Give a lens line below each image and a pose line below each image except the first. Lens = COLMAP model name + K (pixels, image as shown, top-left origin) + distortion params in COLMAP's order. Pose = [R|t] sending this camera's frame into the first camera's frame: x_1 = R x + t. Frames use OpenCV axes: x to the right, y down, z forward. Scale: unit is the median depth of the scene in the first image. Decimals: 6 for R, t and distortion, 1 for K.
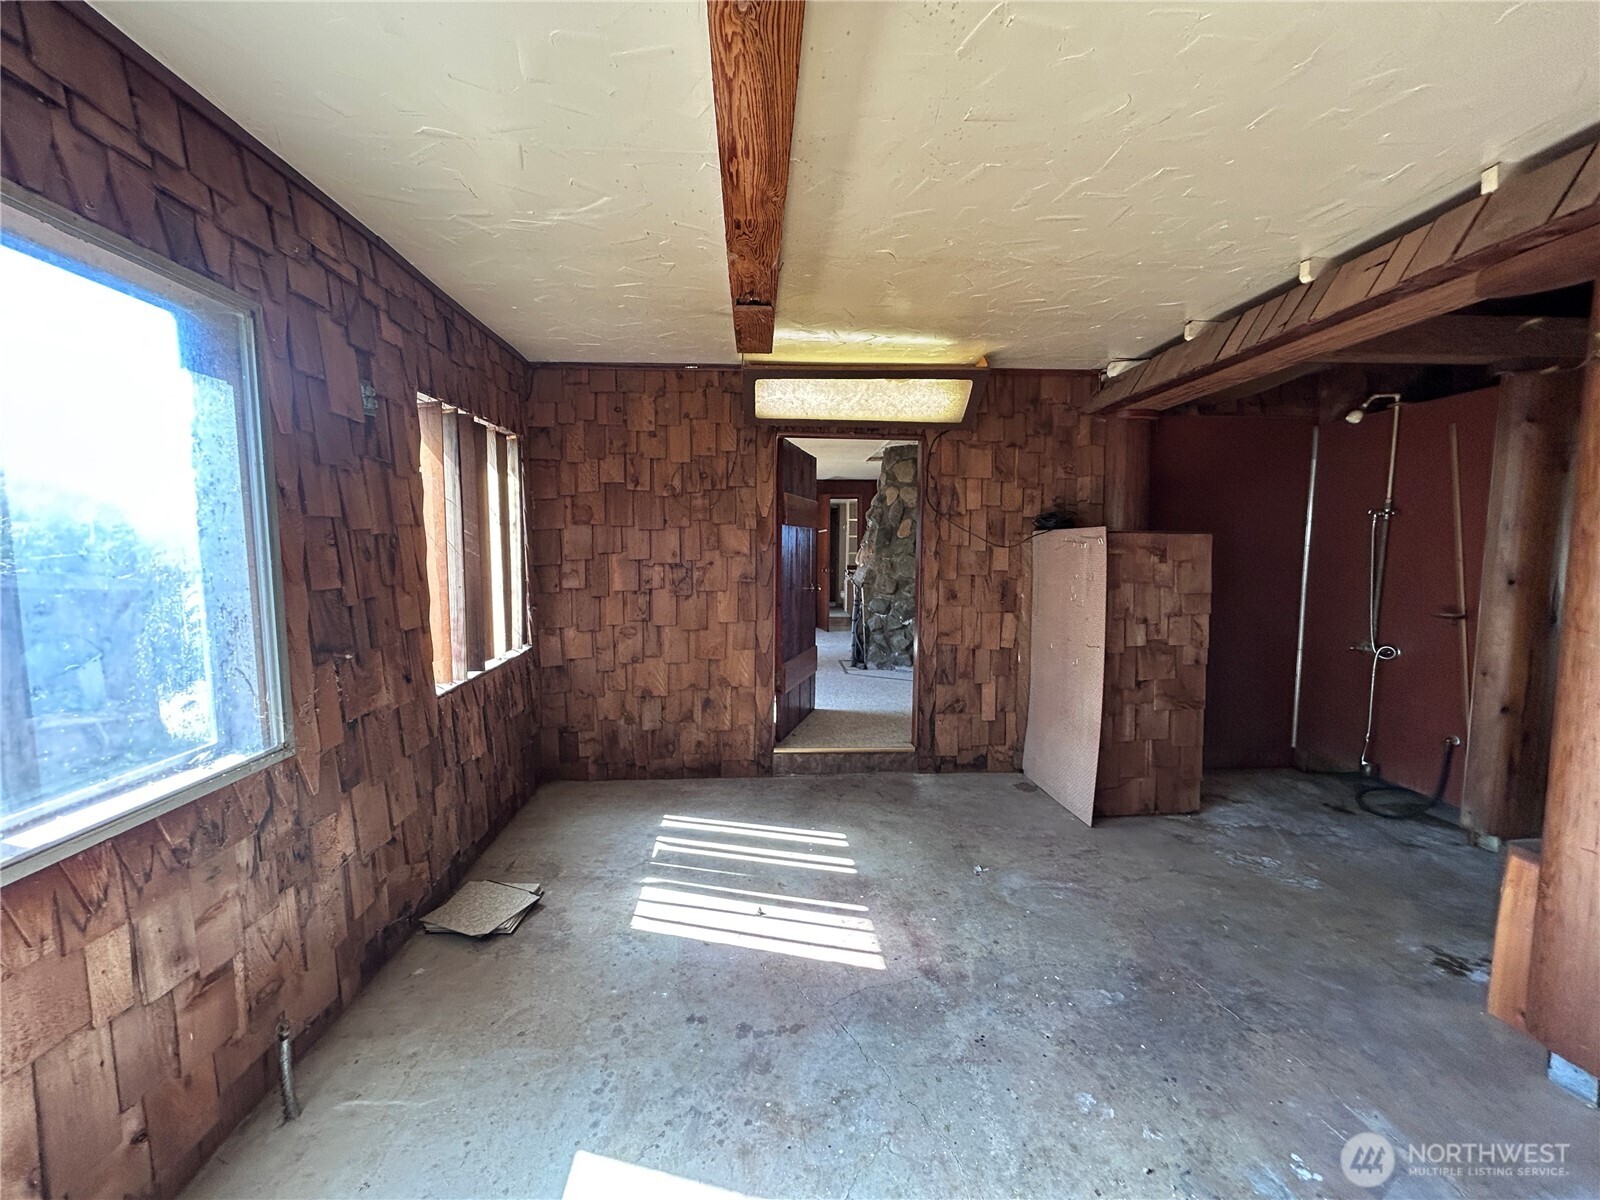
lens RADIAL K [[643.6, 0, 800.1], [0, 643.6, 600.1], [0, 0, 1]] dist [-0.001078, 0.001329]
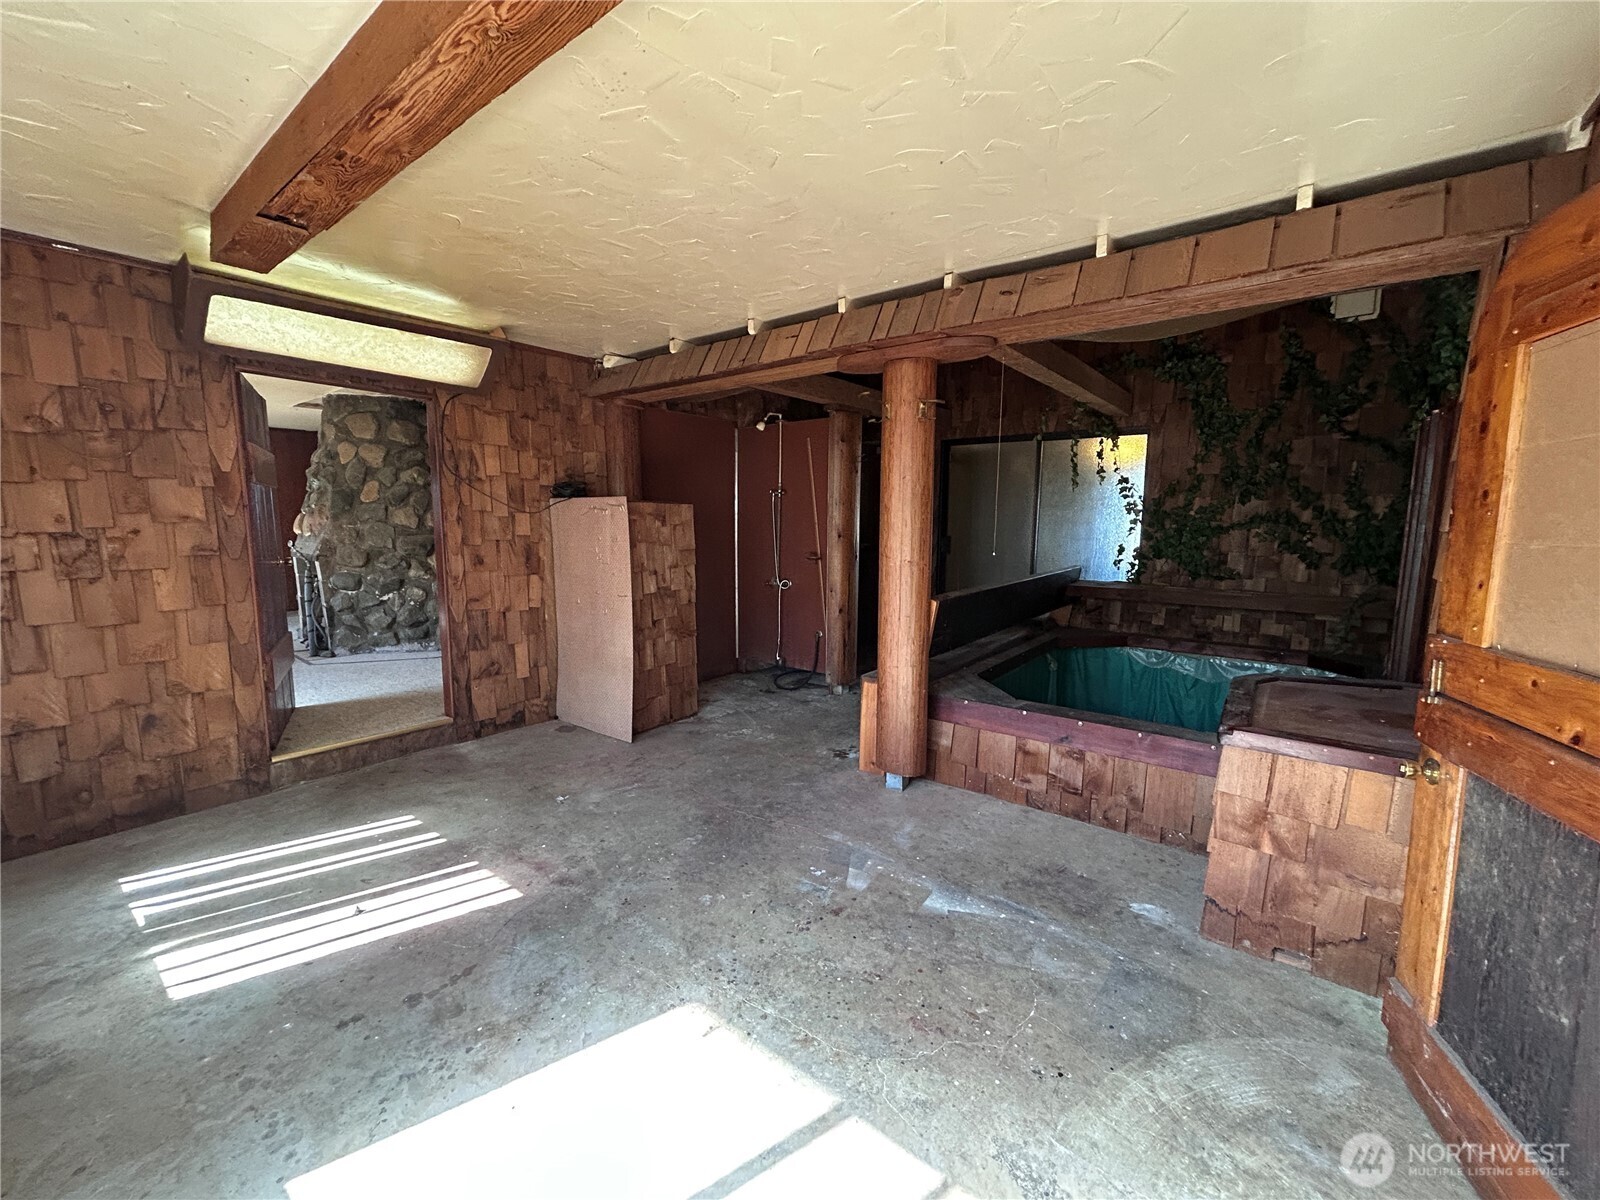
lens RADIAL K [[643.6, 0, 801.6], [0, 643.6, 600.6], [0, 0, 1]] dist [-0.001078, 0.001329]
pose [[0.666608, -0.092152, 0.739691, -0.209127], [0.055708, 0.995713, 0.073844, 0.009647], [-0.743324, -0.008018, 0.668883, -0.057929]]
